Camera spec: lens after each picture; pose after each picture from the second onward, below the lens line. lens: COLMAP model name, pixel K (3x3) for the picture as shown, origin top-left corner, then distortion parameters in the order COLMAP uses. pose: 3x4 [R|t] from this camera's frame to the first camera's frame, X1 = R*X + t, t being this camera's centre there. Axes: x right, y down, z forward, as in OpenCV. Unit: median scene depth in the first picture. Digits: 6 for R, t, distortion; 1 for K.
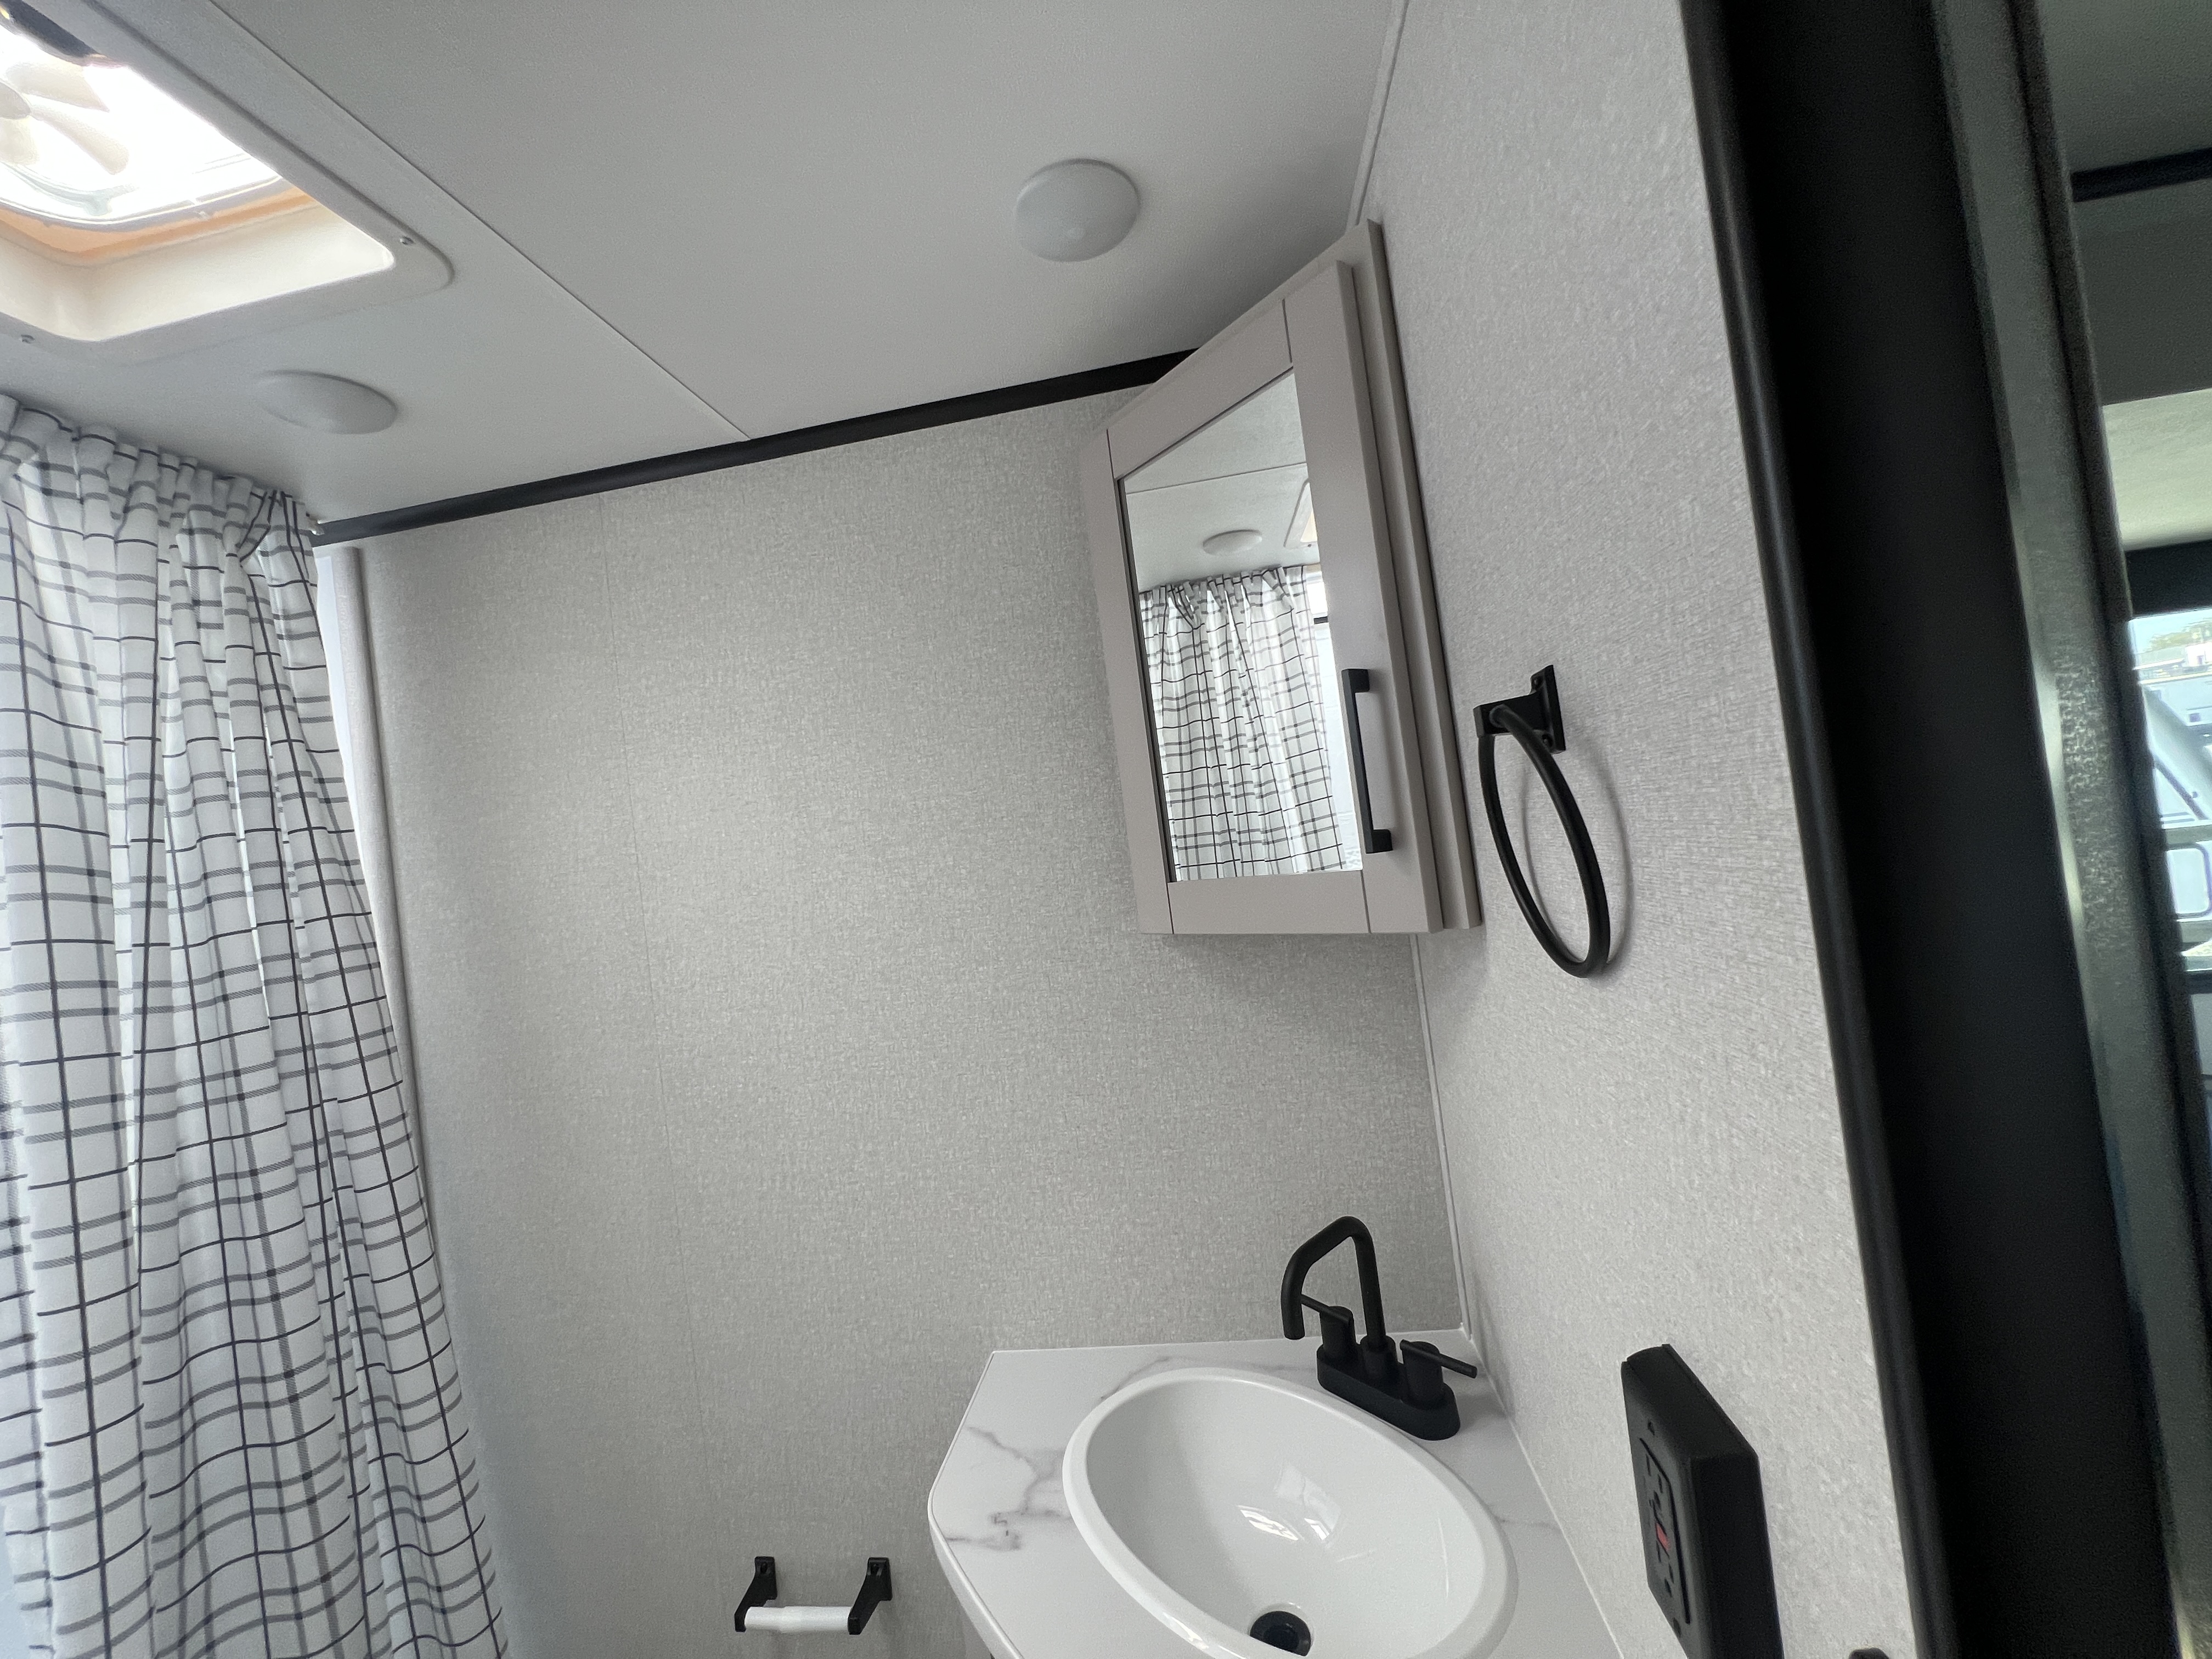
lens RADIAL K [[882.4, 0, 1105.6], [0, 882.4, 825.6], [0, 0, 1]] dist [-0.002888, 0.000396]
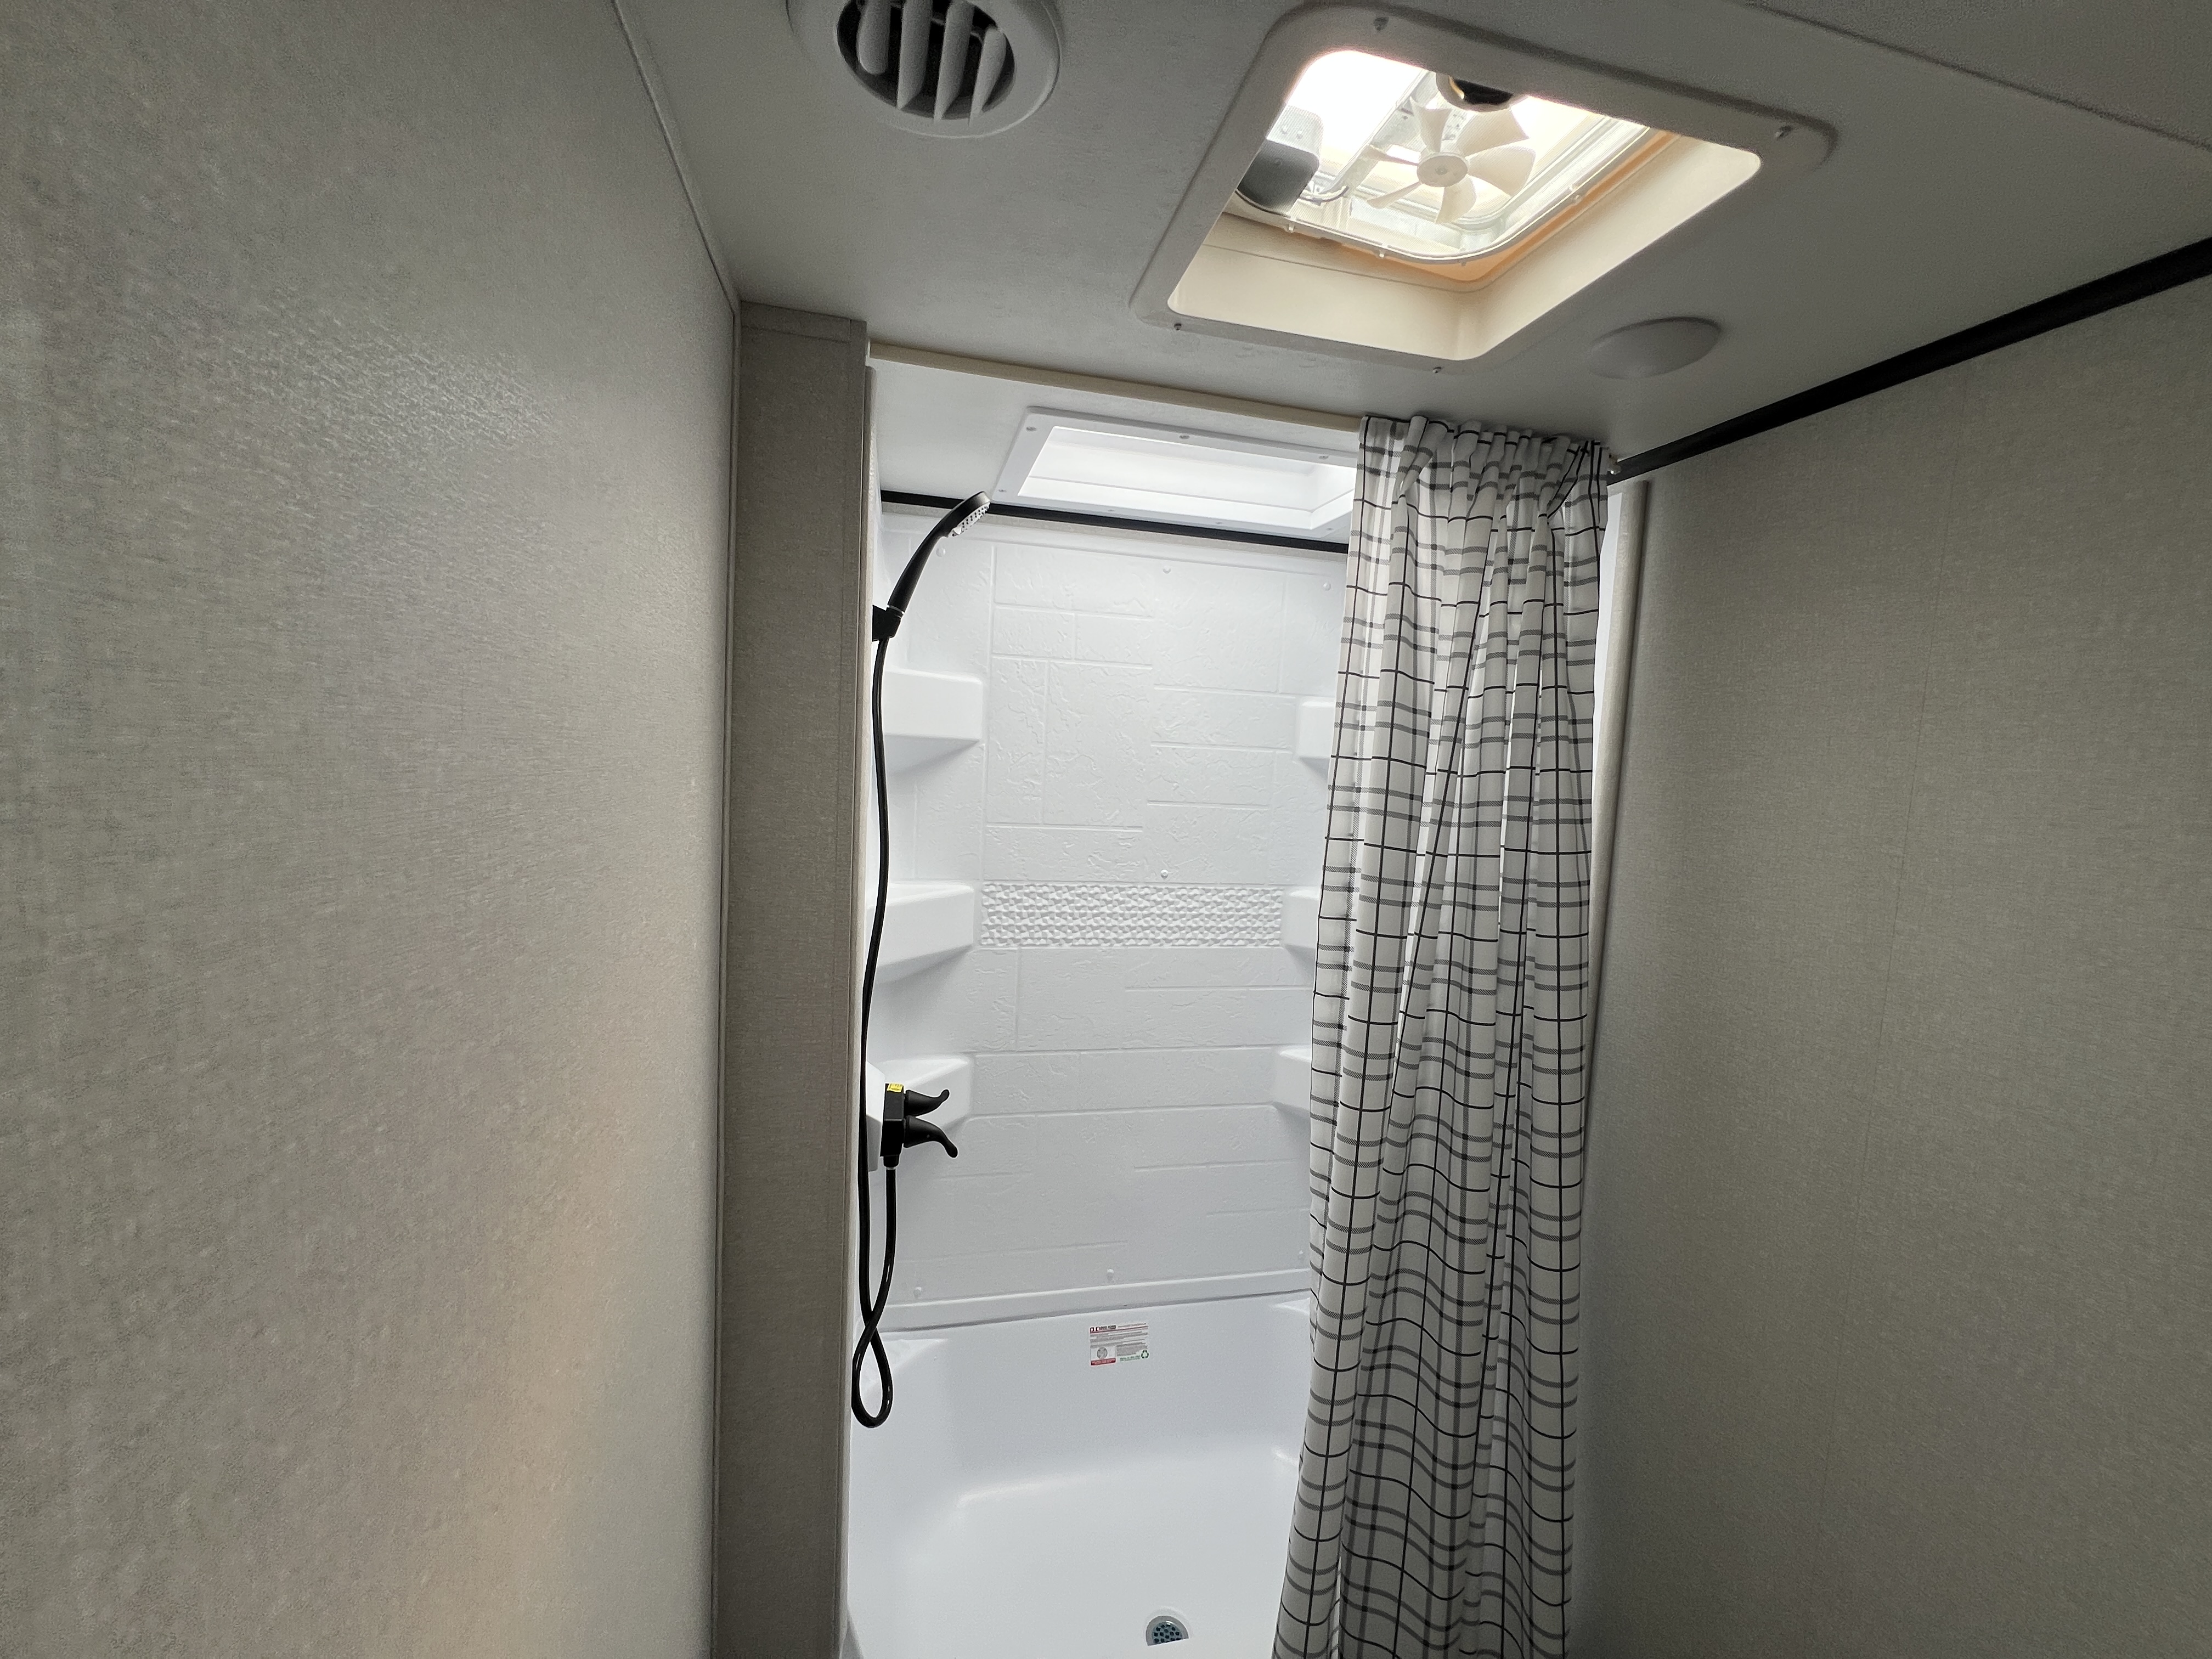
lens RADIAL K [[882.4, 0, 1104.0], [0, 882.4, 826.5], [0, 0, 1]] dist [-0.002888, 0.000396]
pose [[0.356061, 0.215783, -0.909208, -0.099495], [-0.075131, 0.976434, 0.202315, -0.106900], [0.931438, -0.003727, 0.363882, 0.083456]]
